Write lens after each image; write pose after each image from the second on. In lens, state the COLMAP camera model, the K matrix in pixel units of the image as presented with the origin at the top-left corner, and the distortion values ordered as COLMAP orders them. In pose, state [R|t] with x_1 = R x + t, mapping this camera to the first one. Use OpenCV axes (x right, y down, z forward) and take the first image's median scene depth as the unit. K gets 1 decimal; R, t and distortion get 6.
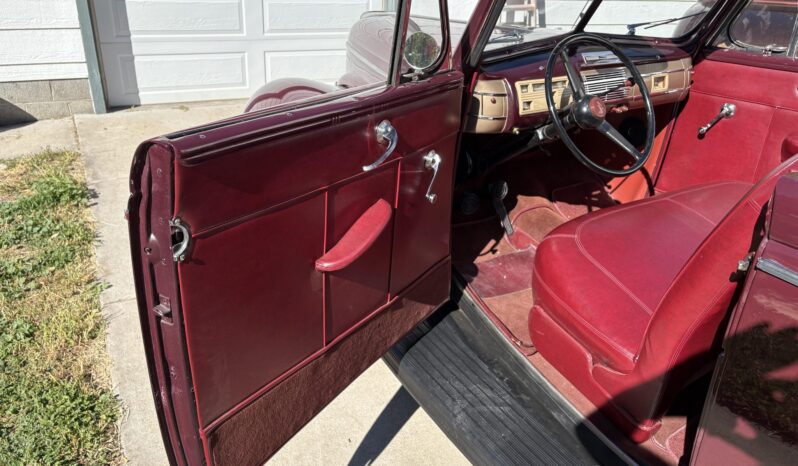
lens RADIAL K [[594.4, 0, 400.6], [0, 594.4, 231.8], [0, 0, 1]] dist [0.031246, -0.028261]
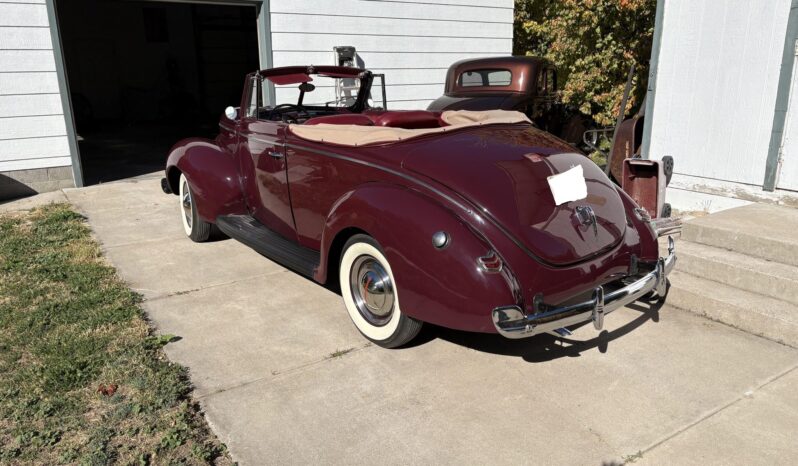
lens RADIAL K [[594.4, 0, 401.0], [0, 594.4, 230.2], [0, 0, 1]] dist [0.031246, -0.028261]
pose [[0.991852, -0.088198, 0.091927, 0.375592], [0.103232, 0.979270, -0.174279, 0.569217], [-0.074651, 0.182349, 0.980396, -1.208321]]
